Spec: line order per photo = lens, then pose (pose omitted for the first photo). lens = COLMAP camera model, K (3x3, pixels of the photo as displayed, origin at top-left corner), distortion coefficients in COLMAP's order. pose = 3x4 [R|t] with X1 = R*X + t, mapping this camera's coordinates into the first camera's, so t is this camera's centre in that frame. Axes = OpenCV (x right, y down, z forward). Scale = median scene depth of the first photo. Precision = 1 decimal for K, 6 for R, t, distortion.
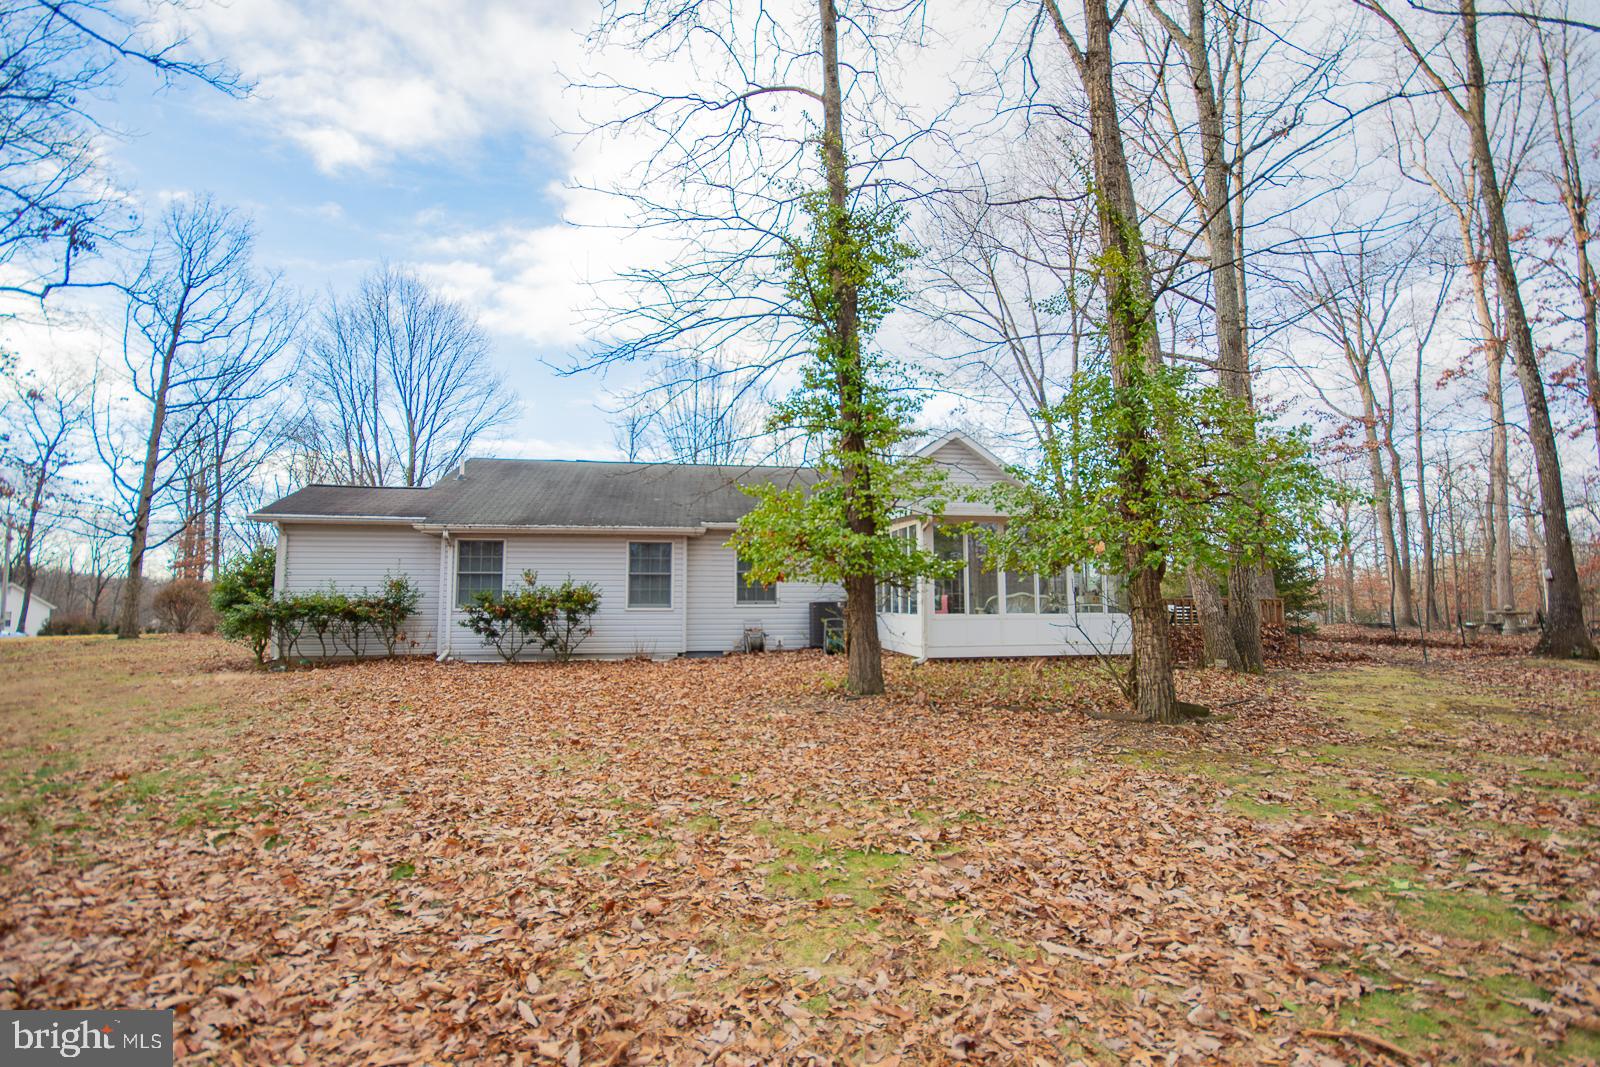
lens RADIAL K [[714.1, 0, 800.0], [0, 714.1, 533.5], [0, 0, 1]] dist [-0.000573, -0.000169]
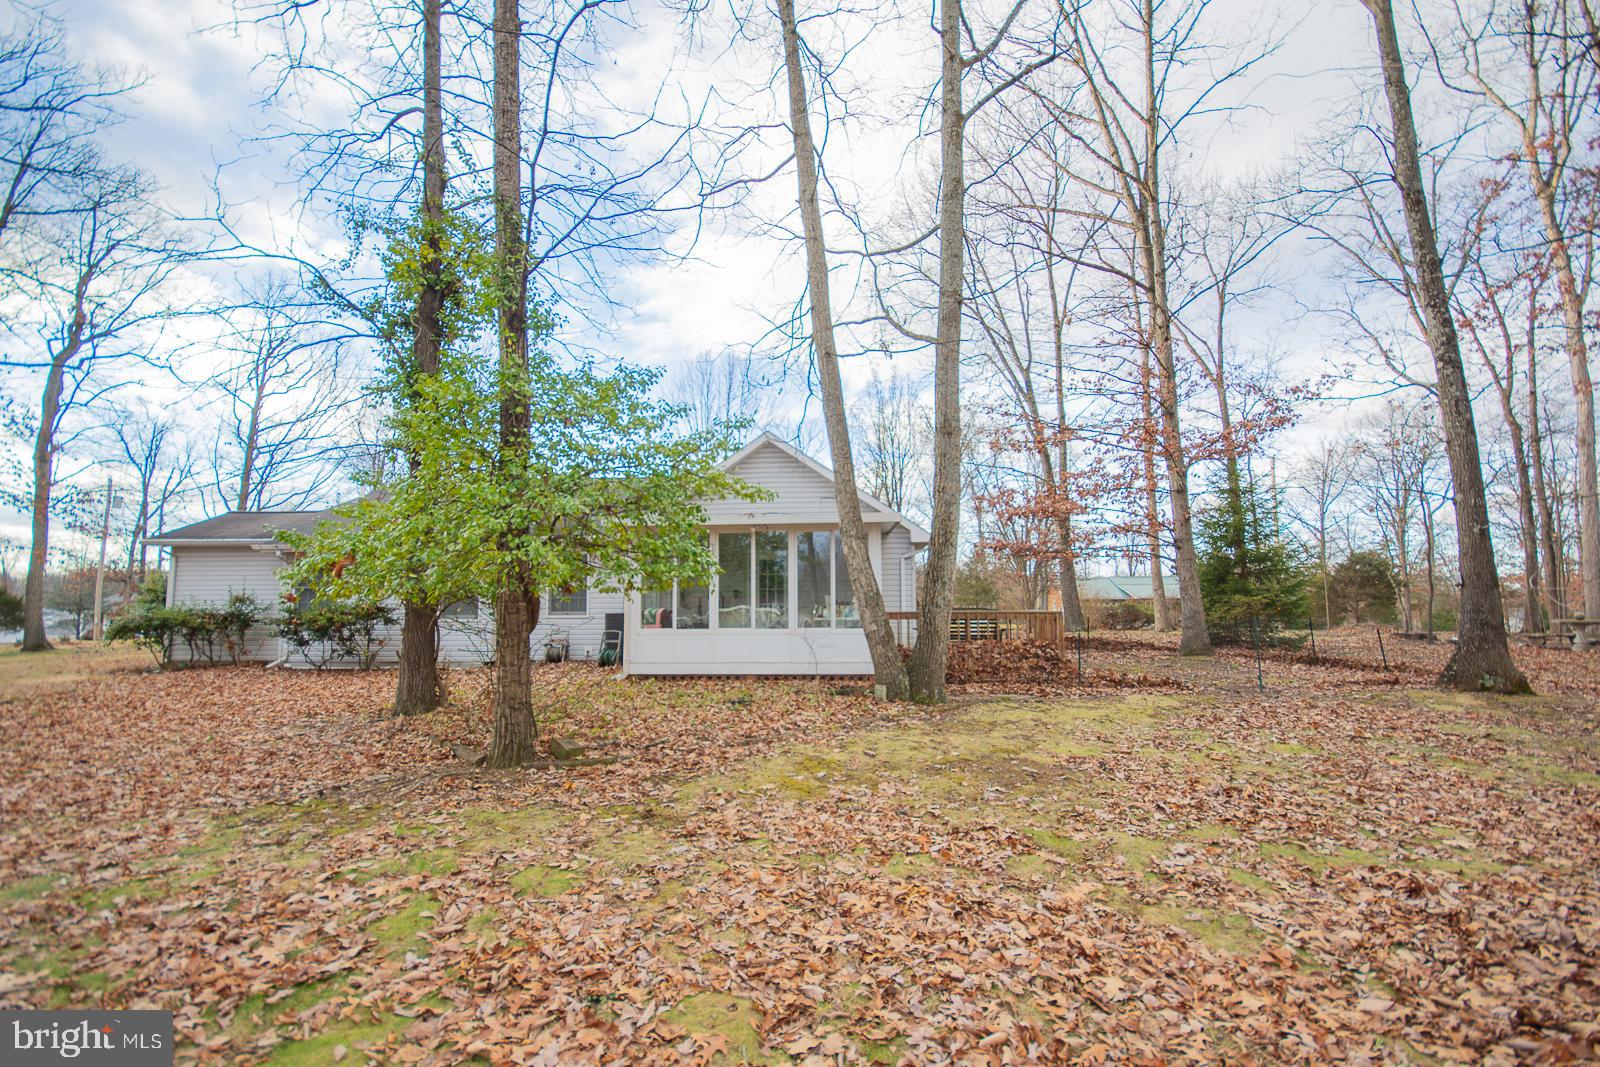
lens RADIAL K [[688.3, 0, 800.0], [0, 688.3, 533.5], [0, 0, 1]] dist [0.001447, 0.000081]
pose [[0.973620, -0.025464, -0.226750, 0.551516], [0.024820, 0.999676, -0.005690, -0.004121], [0.226821, -0.000088, 0.973936, 0.129294]]
